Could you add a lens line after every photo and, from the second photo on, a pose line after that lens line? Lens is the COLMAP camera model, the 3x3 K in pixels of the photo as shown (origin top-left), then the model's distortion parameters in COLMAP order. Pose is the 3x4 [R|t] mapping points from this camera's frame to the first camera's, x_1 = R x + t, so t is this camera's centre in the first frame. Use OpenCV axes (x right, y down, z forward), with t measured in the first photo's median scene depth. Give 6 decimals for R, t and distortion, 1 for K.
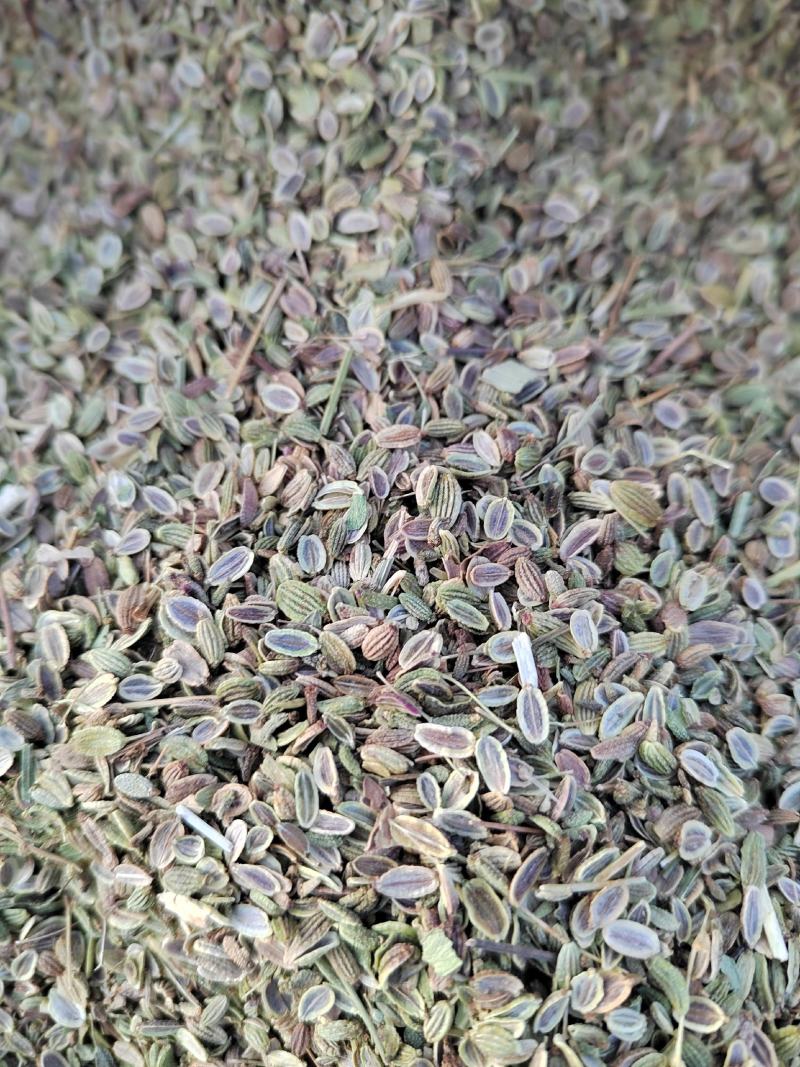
lens RADIAL K [[790.5, 0, 395.0], [0, 790.5, 532.6], [0, 0, 1]] dist [0.002876, -0.044576]
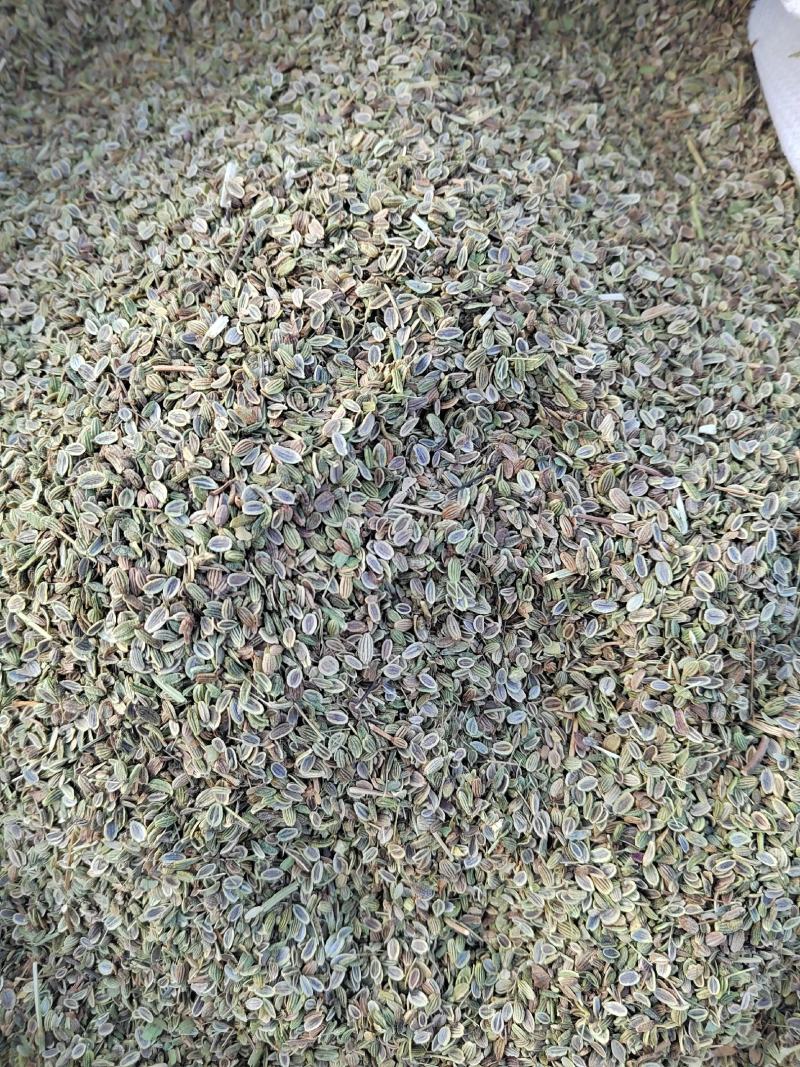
lens RADIAL K [[790.5, 0, 406.3], [0, 790.5, 544.0], [0, 0, 1]] dist [0.002876, -0.044576]
pose [[0.997805, 0.051964, 0.041045, -0.047150], [-0.043953, 0.983332, -0.176425, 1.268218], [-0.049529, 0.174234, 0.983458, -0.890601]]
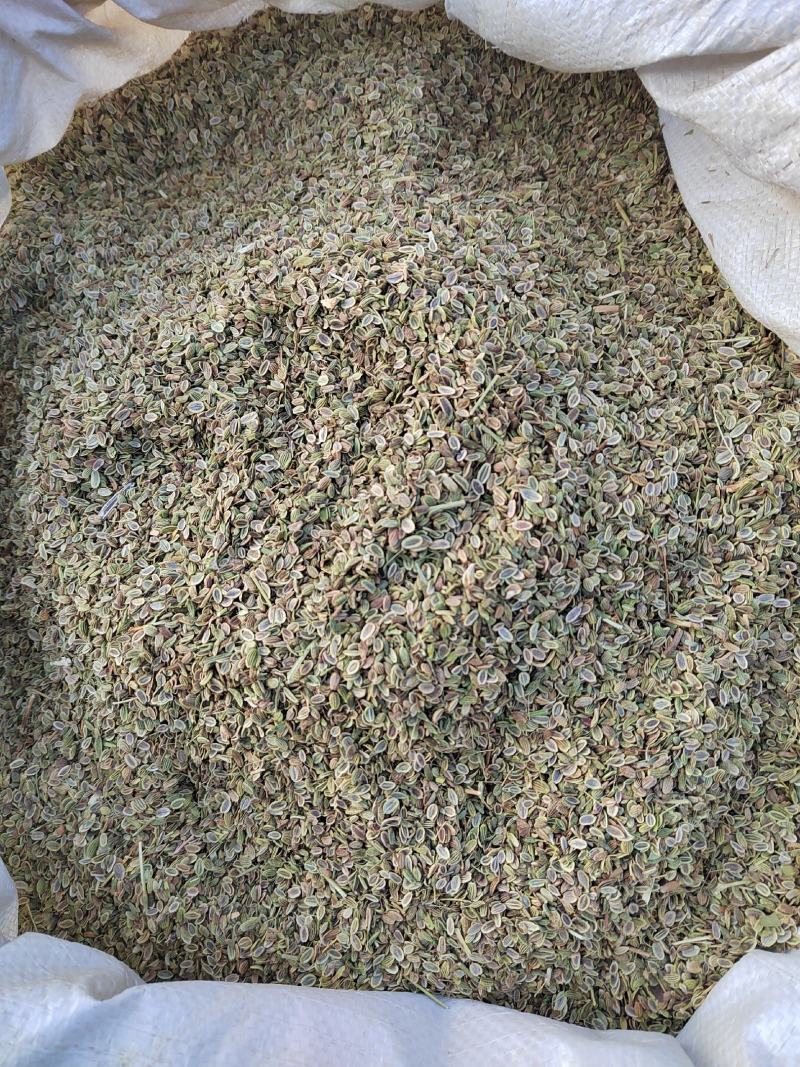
lens RADIAL K [[790.5, 0, 396.1], [0, 790.5, 547.7], [0, 0, 1]] dist [0.002876, -0.044576]
pose [[0.999028, -0.000354, -0.044086, 0.117785], [-0.011290, 0.964572, -0.263580, 1.731038], [0.042618, 0.263821, 0.963630, -1.455581]]
